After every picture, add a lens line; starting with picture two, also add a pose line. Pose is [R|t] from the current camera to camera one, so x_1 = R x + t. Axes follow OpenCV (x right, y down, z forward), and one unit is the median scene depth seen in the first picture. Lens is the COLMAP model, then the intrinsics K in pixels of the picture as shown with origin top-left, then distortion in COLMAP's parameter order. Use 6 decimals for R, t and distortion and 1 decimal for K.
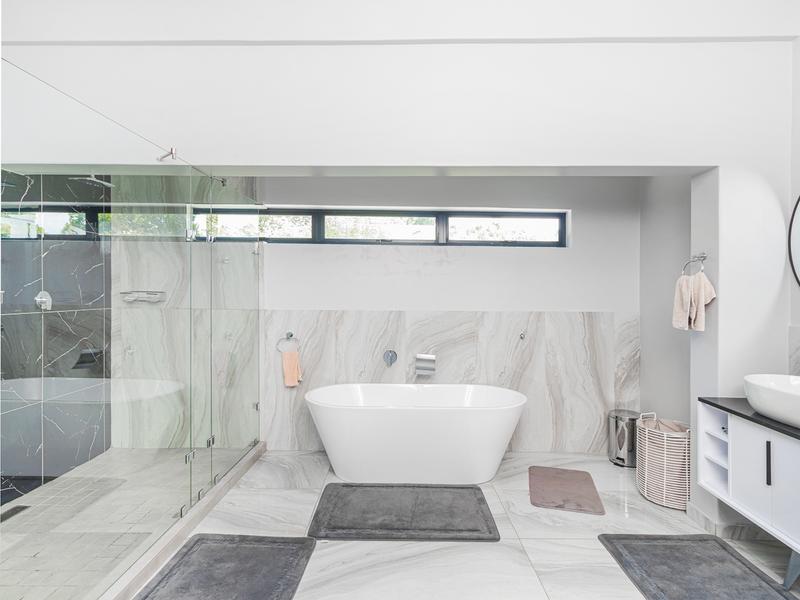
lens RADIAL K [[428.3, 0, 402.7], [0, 428.3, 292.4], [0, 0, 1]] dist [0.006967, -0.000244]
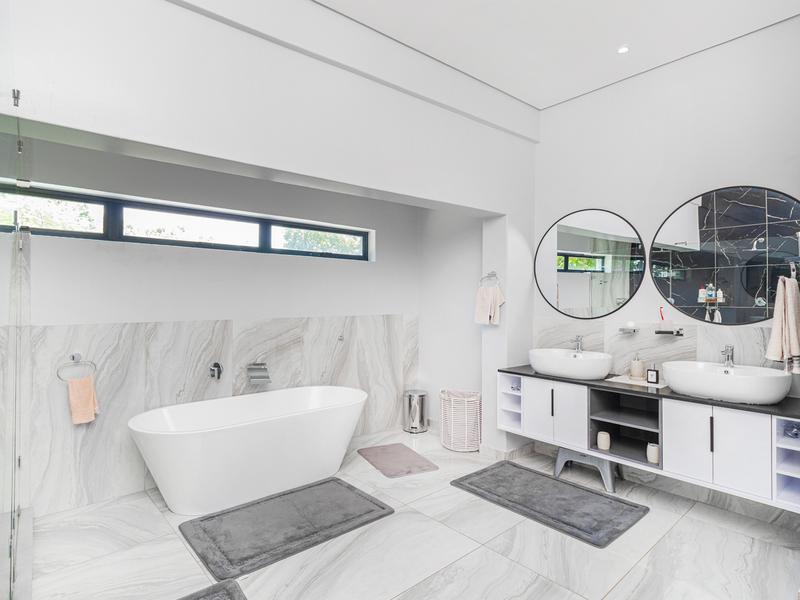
lens RADIAL K [[404.9, 0, 390.5], [0, 404.9, 297.9], [0, 0, 1]] dist [0.014029, -0.000236]
pose [[0.786369, -0.006280, 0.617725, -0.298581], [0.007402, 0.999972, 0.000743, -0.003280], [-0.617713, 0.003988, 0.786394, 0.085560]]
